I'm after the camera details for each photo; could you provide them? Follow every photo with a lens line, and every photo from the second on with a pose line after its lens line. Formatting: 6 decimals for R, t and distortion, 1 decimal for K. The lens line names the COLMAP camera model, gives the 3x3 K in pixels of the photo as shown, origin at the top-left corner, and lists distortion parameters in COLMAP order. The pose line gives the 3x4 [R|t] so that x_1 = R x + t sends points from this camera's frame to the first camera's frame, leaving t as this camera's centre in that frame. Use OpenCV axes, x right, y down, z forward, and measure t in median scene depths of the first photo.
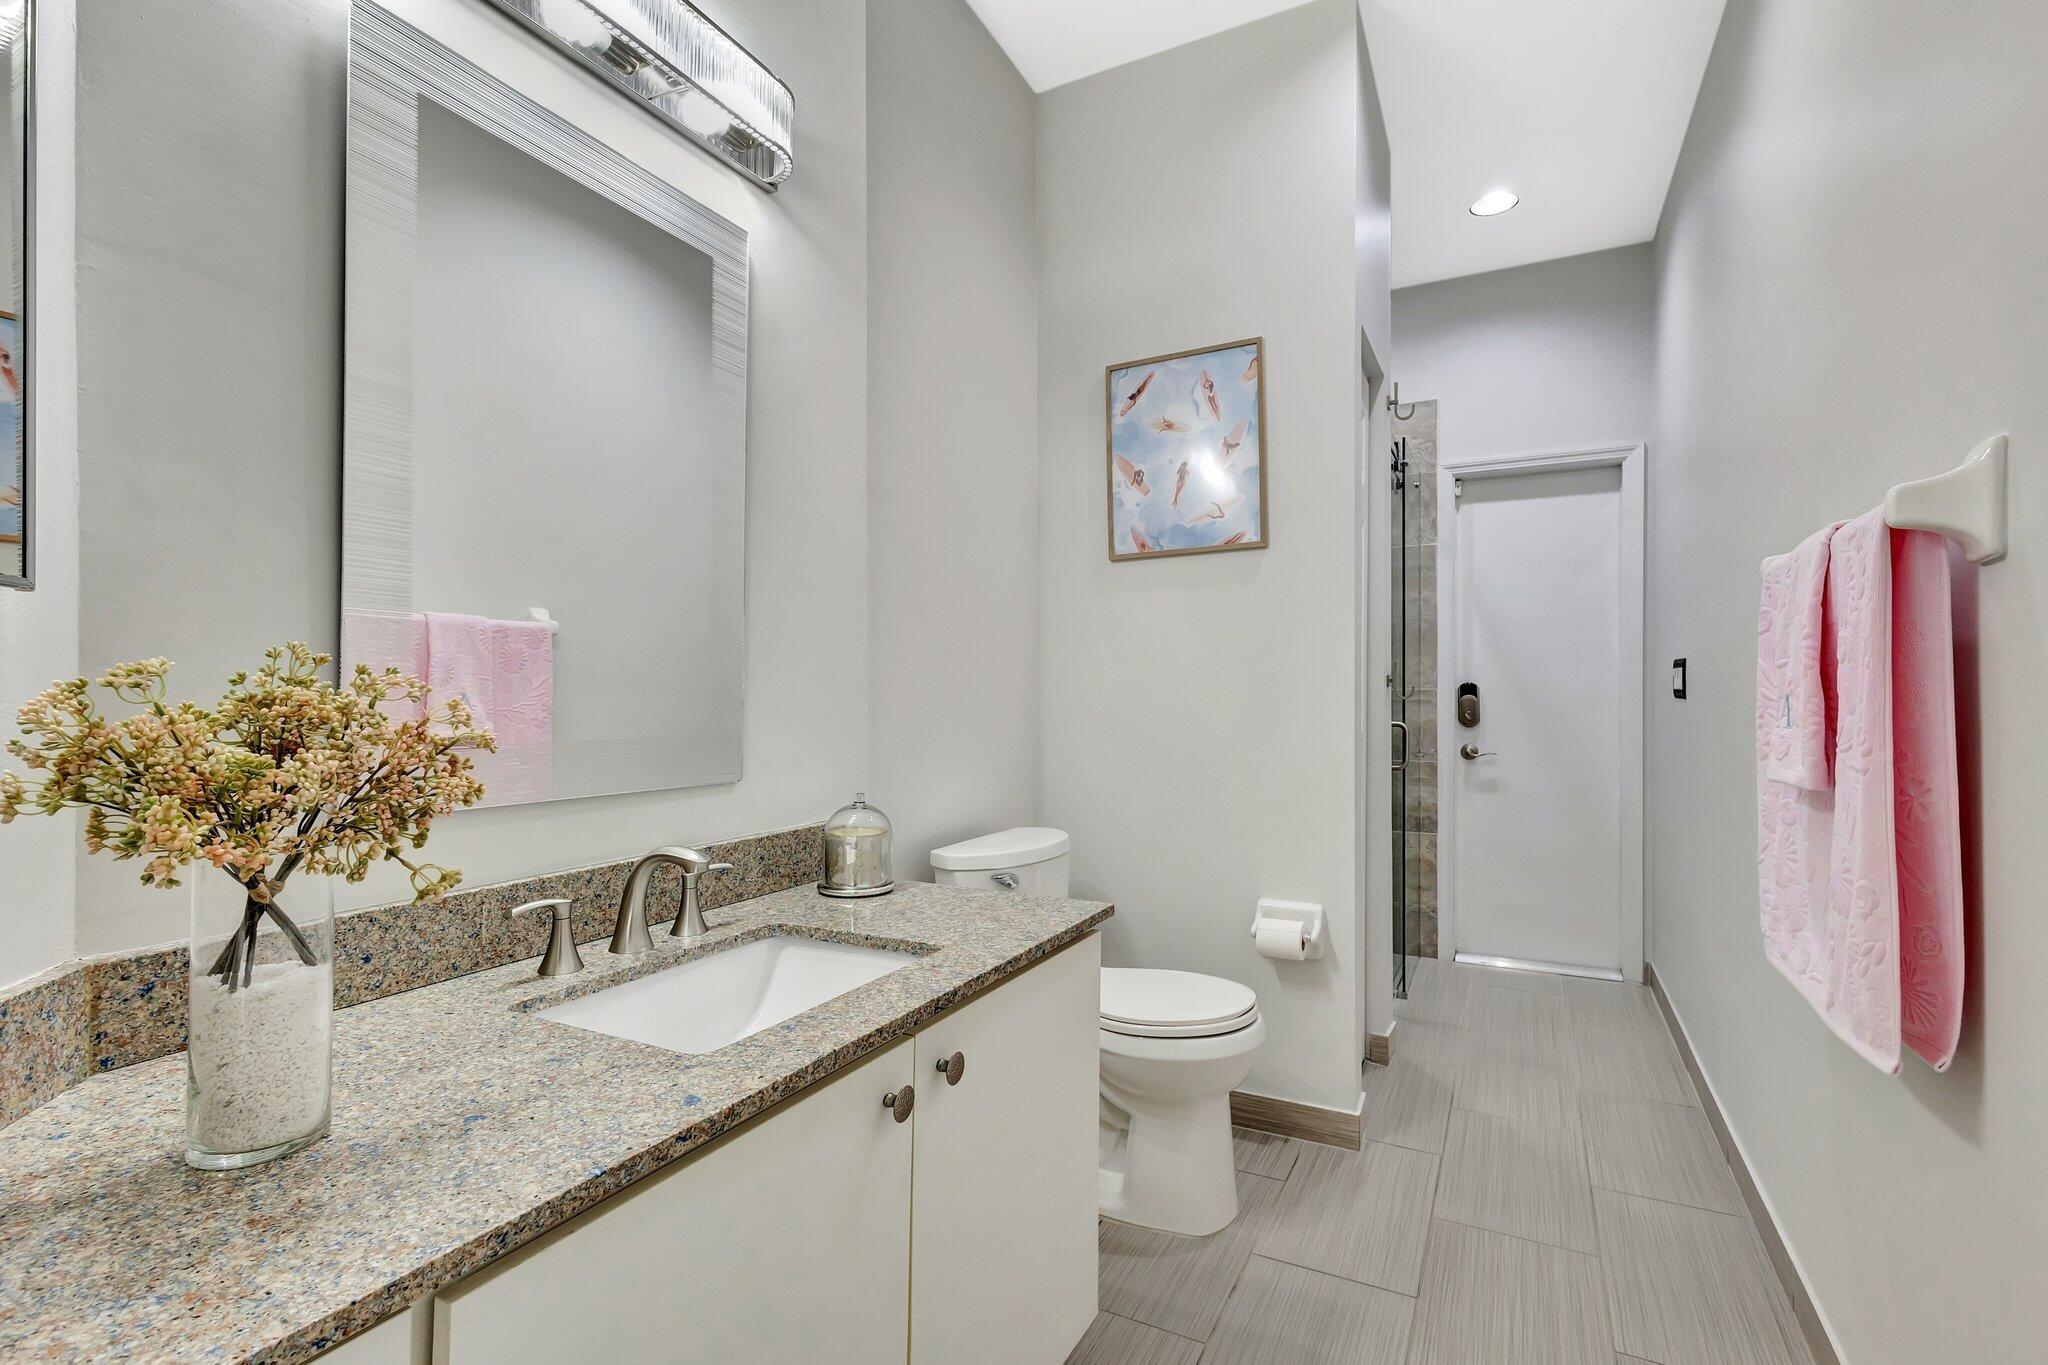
lens RADIAL K [[950.2, 0, 1016.0], [0, 950.2, 686.3], [0, 0, 1]] dist [0.011632, -0.003773]
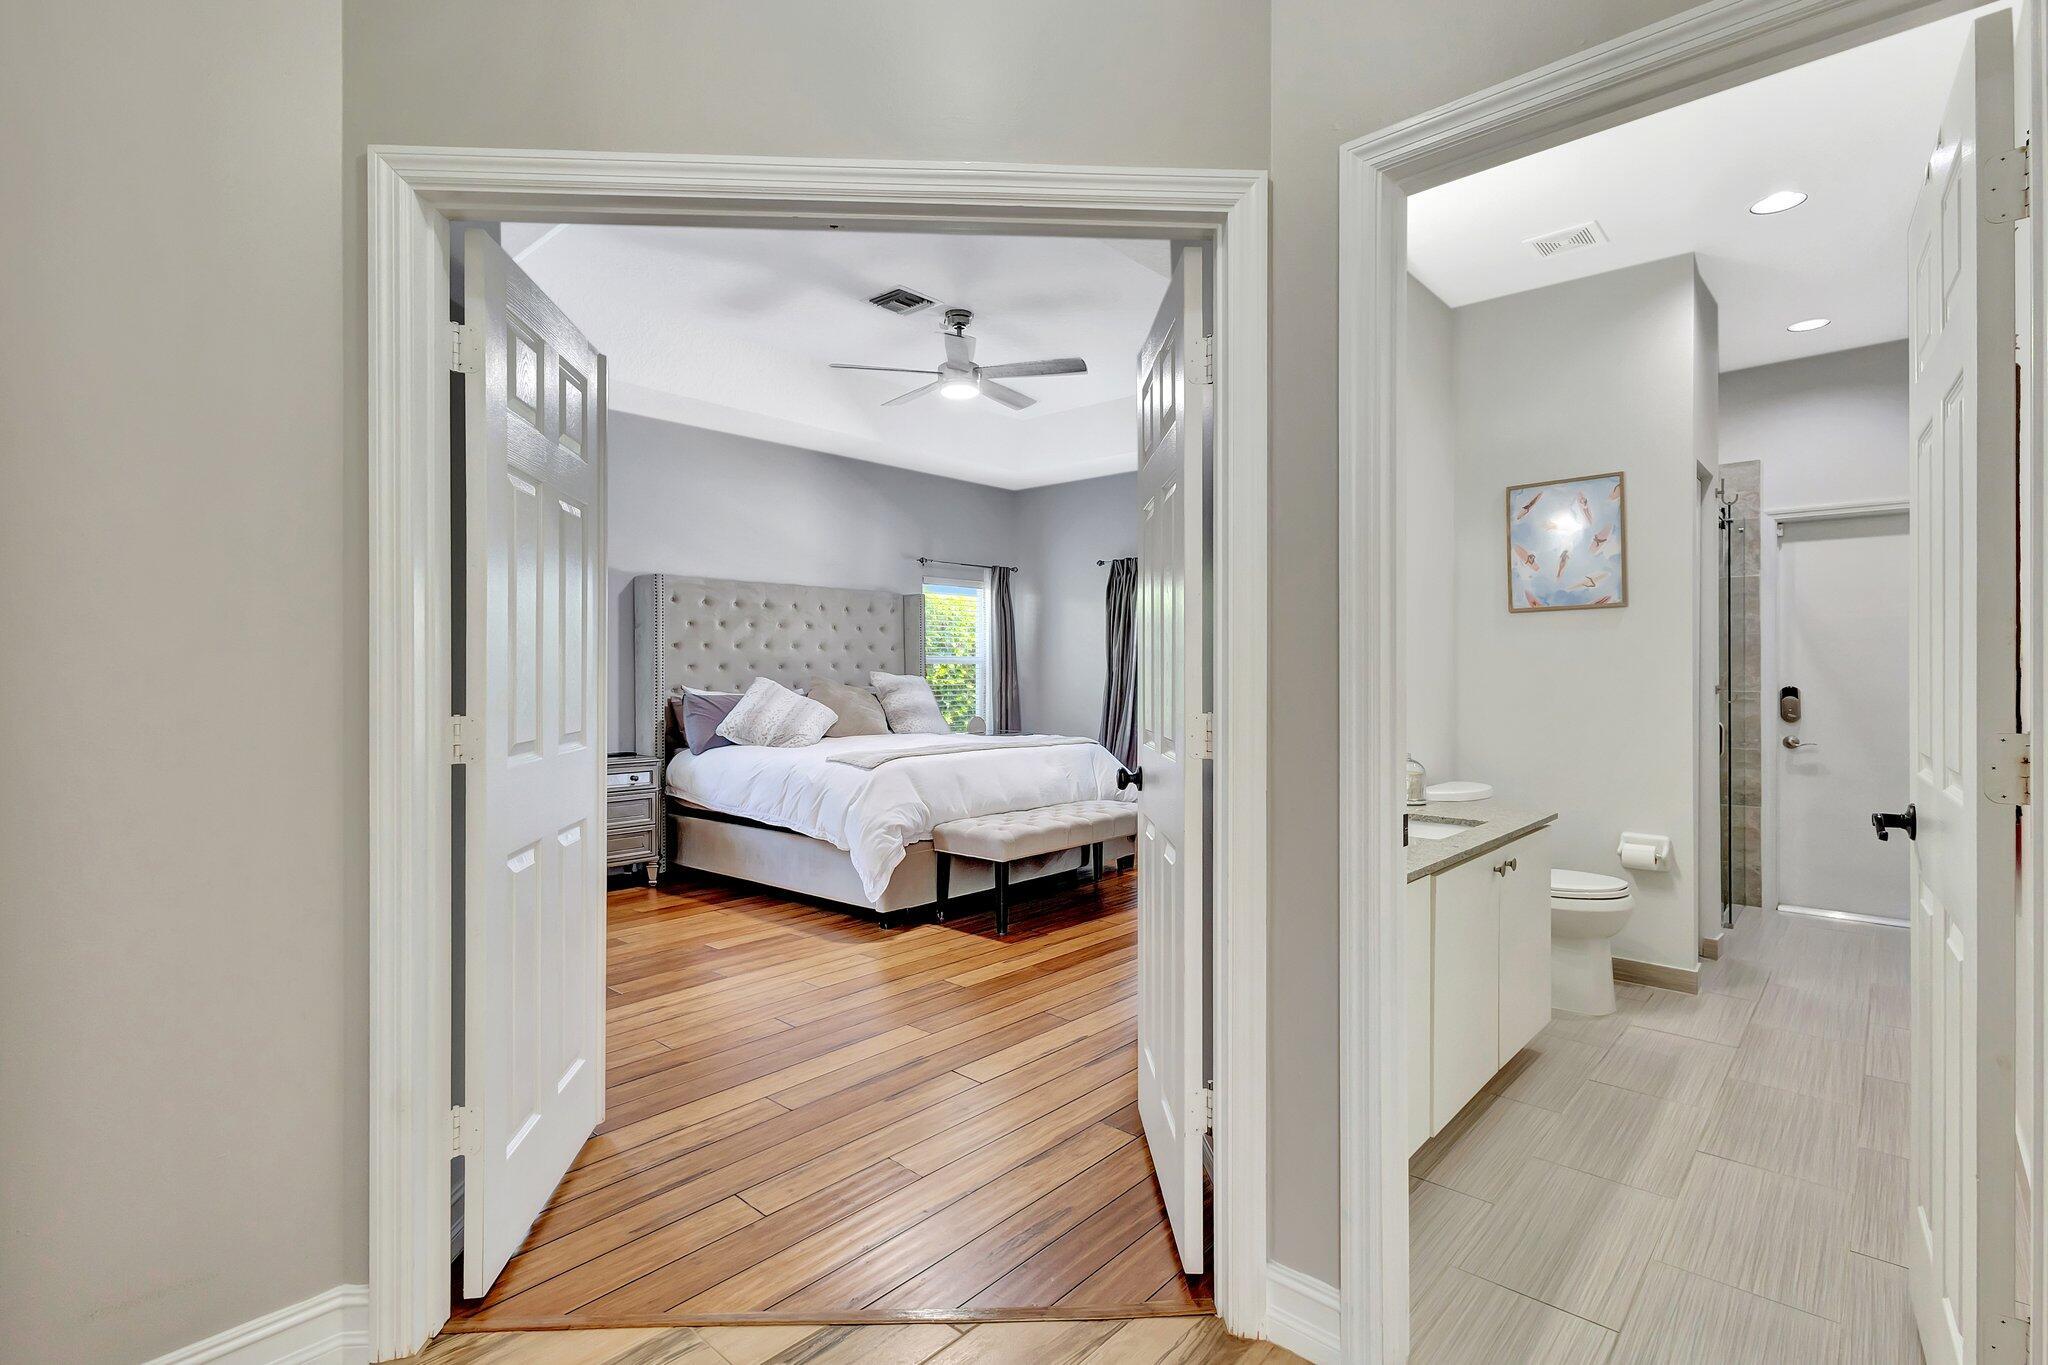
lens RADIAL K [[950.2, 0, 1017.8], [0, 950.2, 663.3], [0, 0, 1]] dist [0.011632, -0.003773]
pose [[0.967974, 0.000677, -0.251051, -0.255639], [-0.001954, 0.999986, -0.004835, -0.035720], [0.251044, 0.005171, 0.967962, -0.627905]]
